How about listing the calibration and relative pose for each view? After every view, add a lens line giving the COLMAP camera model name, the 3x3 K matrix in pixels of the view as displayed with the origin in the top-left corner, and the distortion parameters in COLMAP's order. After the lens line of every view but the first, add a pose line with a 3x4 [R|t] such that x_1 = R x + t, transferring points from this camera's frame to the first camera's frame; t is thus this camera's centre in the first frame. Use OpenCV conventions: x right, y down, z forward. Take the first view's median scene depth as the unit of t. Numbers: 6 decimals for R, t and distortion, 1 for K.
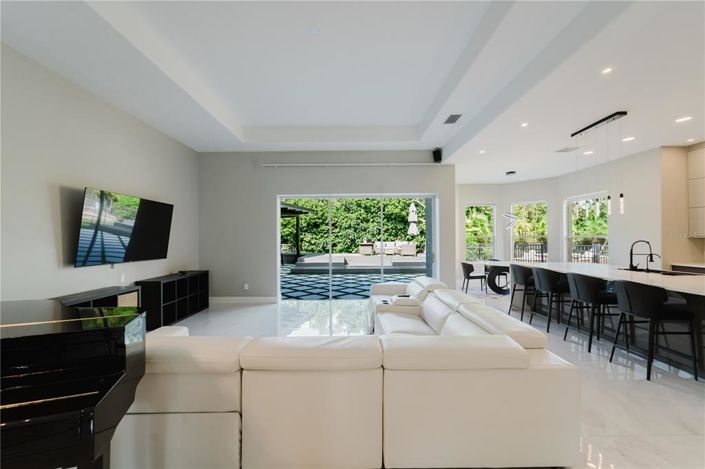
lens RADIAL K [[283.3, 0, 350.9], [0, 283.3, 235.5], [0, 0, 1]] dist [-0.000656, -0.000014]
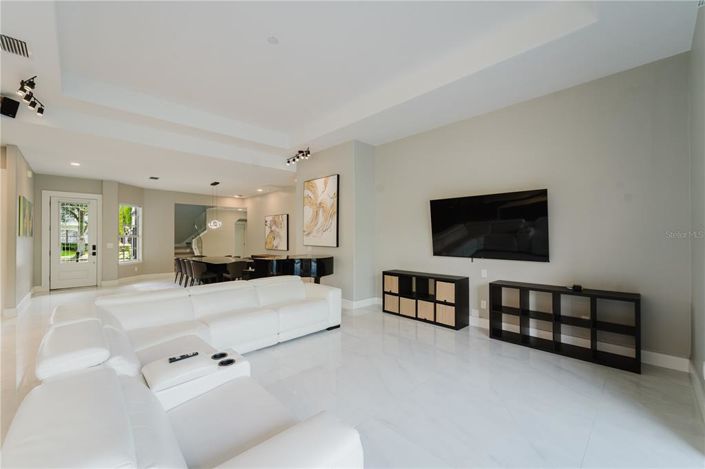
lens RADIAL K [[283.3, 0, 349.0], [0, 283.3, 237.6], [0, 0, 1]] dist [-0.000656, -0.000014]
pose [[-0.722586, 0.004306, -0.691268, 0.077845], [0.011097, 0.999924, -0.005371, 0.004688], [0.691192, -0.011552, -0.722579, 0.379145]]
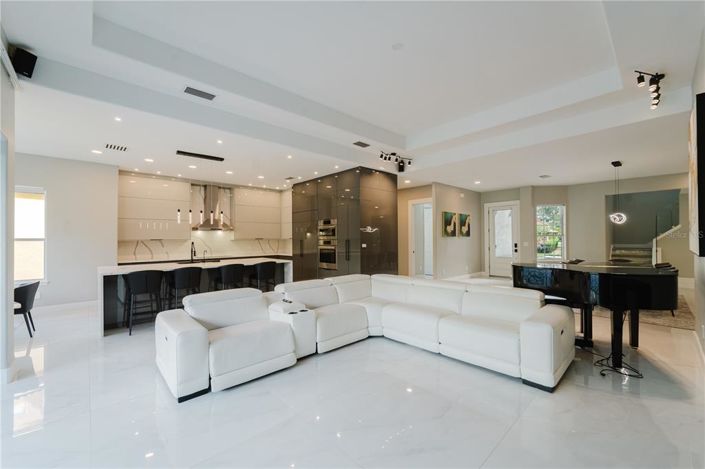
lens RADIAL K [[283.3, 0, 349.4], [0, 283.3, 237.2], [0, 0, 1]] dist [-0.000656, -0.000014]
pose [[-0.678606, 0.012521, 0.734396, -0.153621], [0.002162, 0.999884, -0.015049, 0.005428], [-0.734499, -0.008625, -0.678555, 0.363421]]
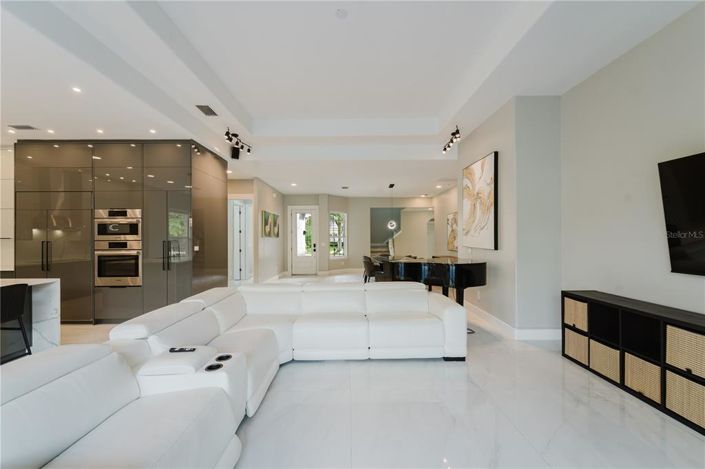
lens RADIAL K [[283.3, 0, 351.0], [0, 283.3, 237.0], [0, 0, 1]] dist [-0.000656, -0.000014]
pose [[-0.999929, 0.008082, -0.008709, -0.027922], [0.008211, 0.999856, -0.014849, 0.005266], [0.008588, -0.014919, -0.999852, 0.372970]]
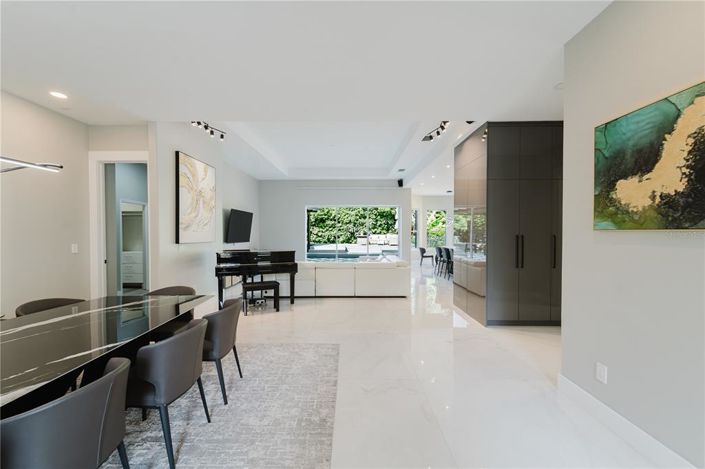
lens RADIAL K [[283.3, 0, 348.7], [0, 283.3, 235.2], [0, 0, 1]] dist [-0.000656, -0.000014]
pose [[0.999881, 0.006118, -0.014170, 0.009170], [-0.005781, 0.999702, 0.023706, -0.003747], [0.014311, -0.023621, 0.999619, -0.276189]]
